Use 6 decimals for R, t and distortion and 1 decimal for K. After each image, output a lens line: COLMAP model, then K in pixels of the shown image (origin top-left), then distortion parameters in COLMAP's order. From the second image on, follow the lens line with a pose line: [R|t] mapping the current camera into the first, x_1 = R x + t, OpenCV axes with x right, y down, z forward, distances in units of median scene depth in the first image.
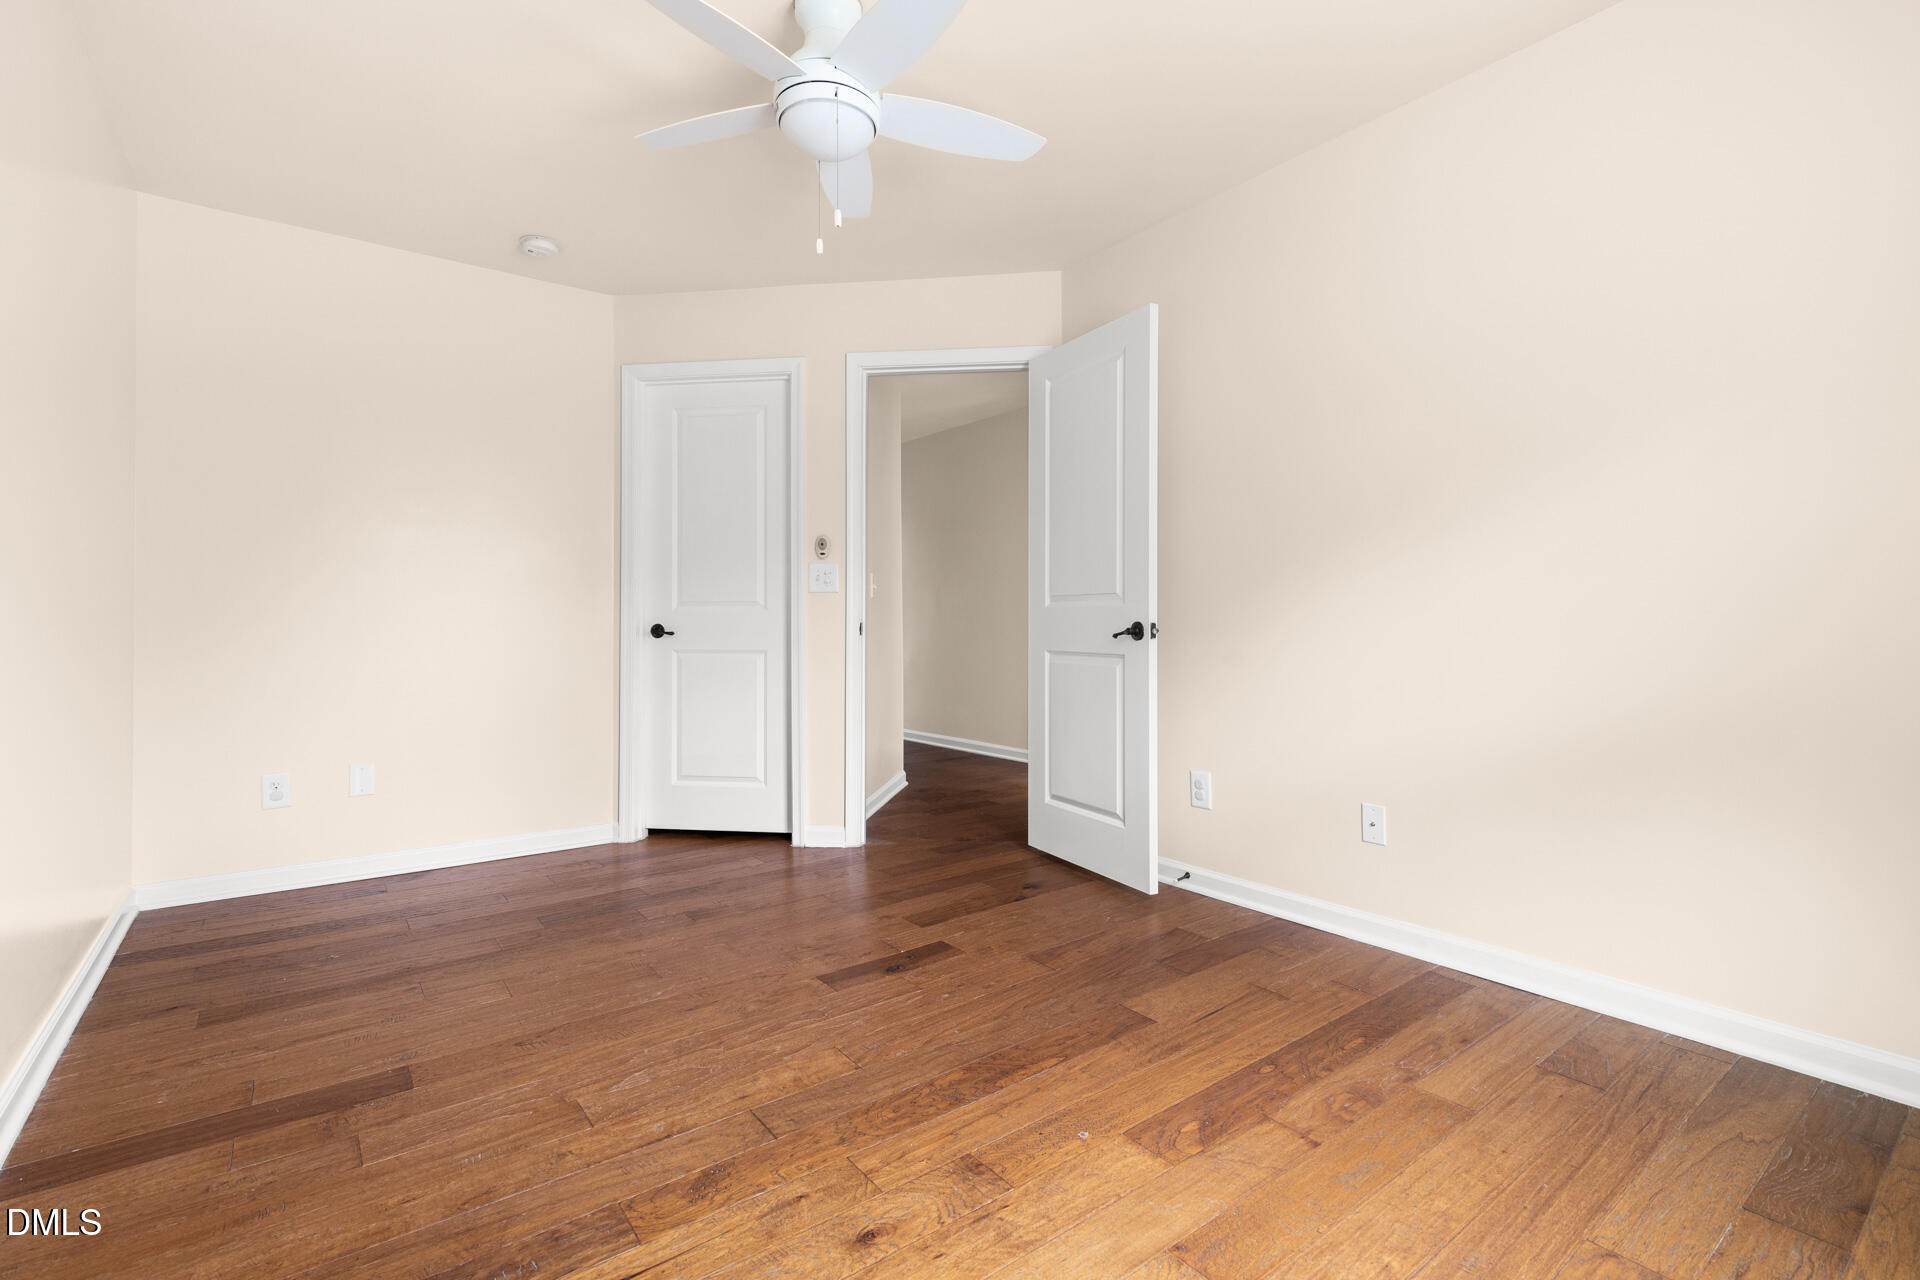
lens RADIAL K [[865.3, 0, 962.8], [0, 865.3, 624.0], [0, 0, 1]] dist [0.004362, 0.000134]
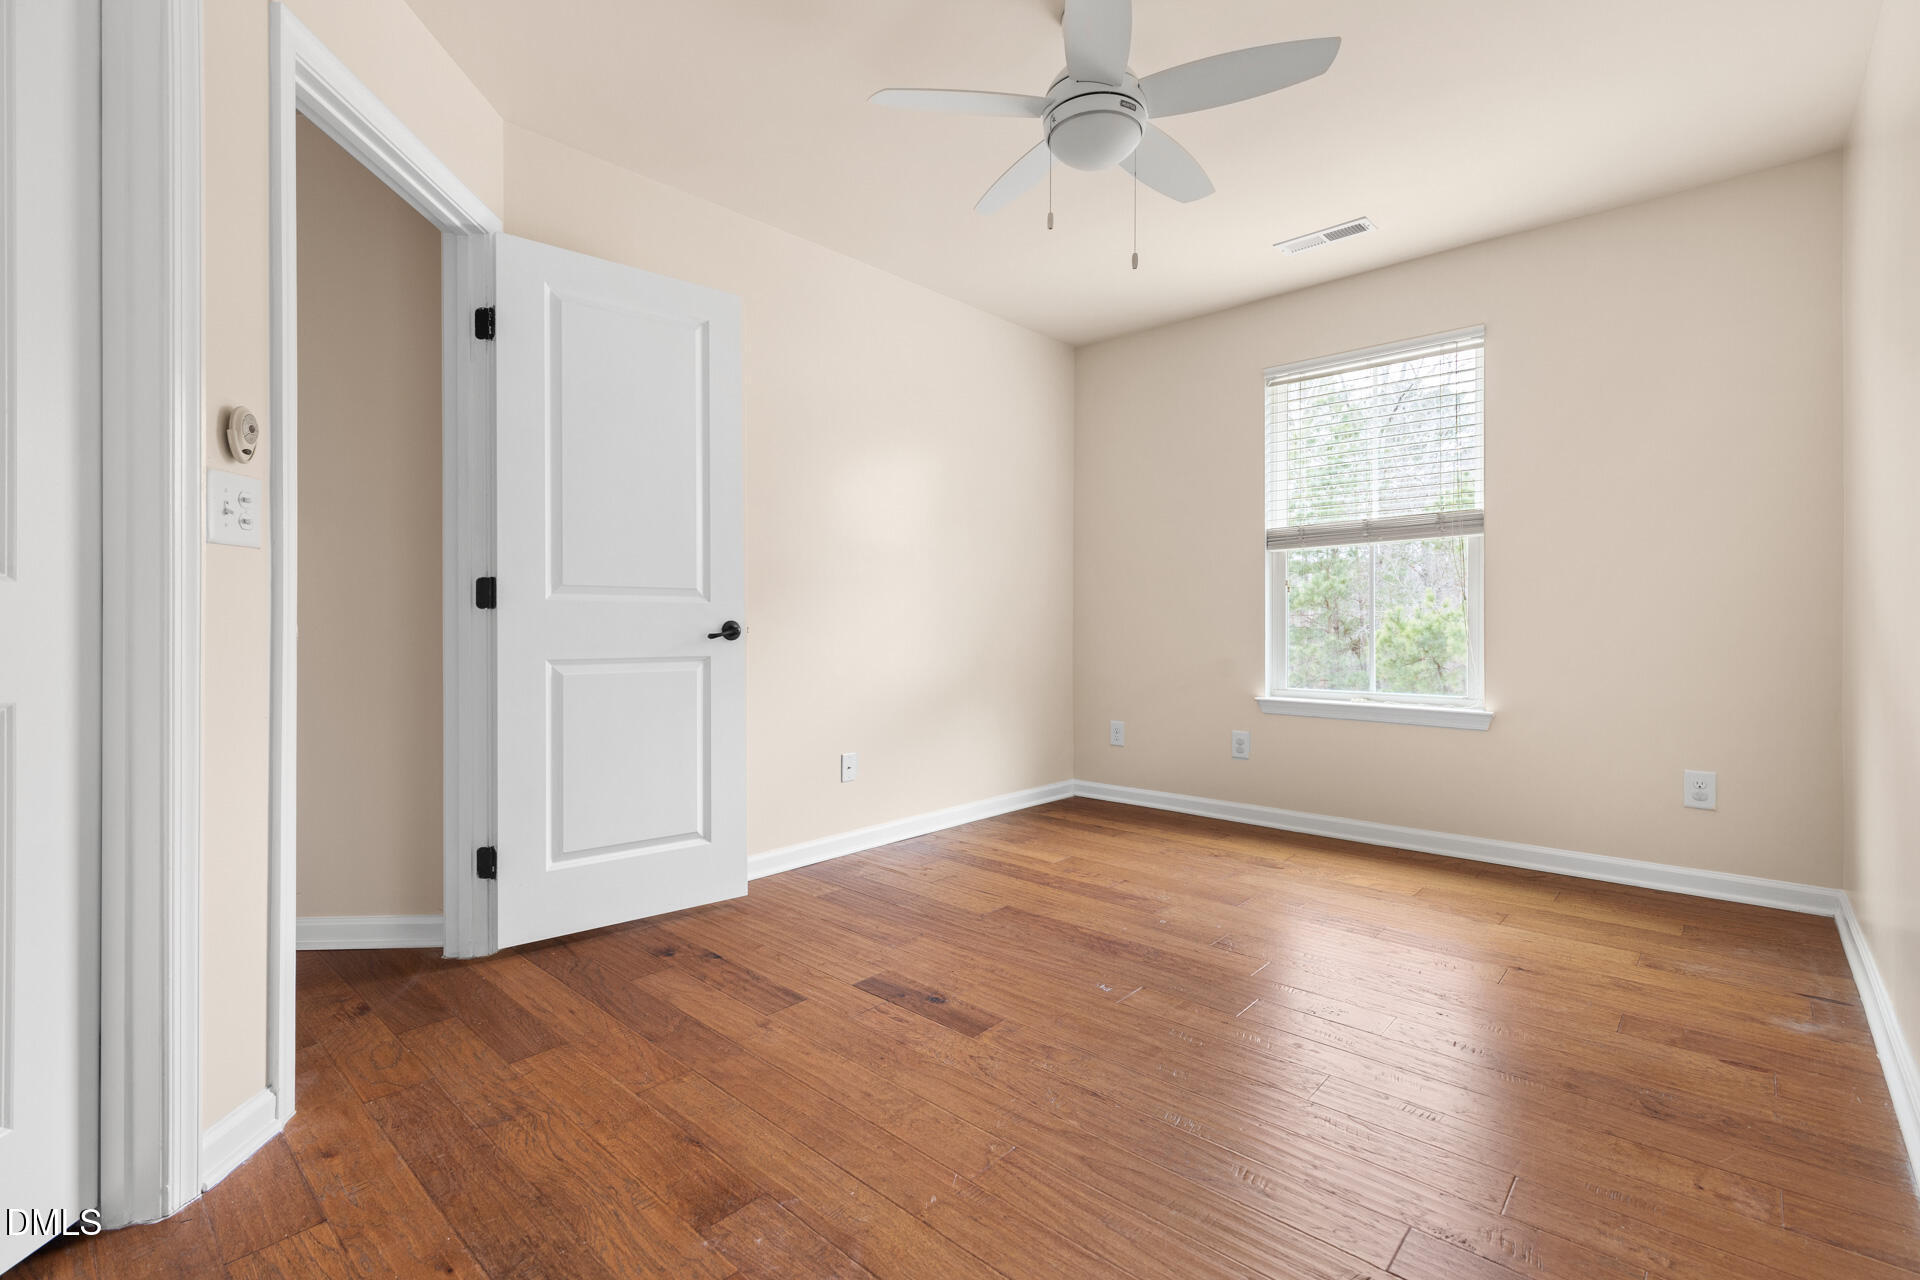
lens RADIAL K [[865.3, 0, 962.8], [0, 865.3, 624.0], [0, 0, 1]] dist [0.004362, 0.000134]
pose [[-0.190942, 0.004973, 0.981589, -0.909071], [0.002578, 0.999986, -0.004565, 0.007127], [-0.981598, 0.001659, -0.190952, 1.065253]]
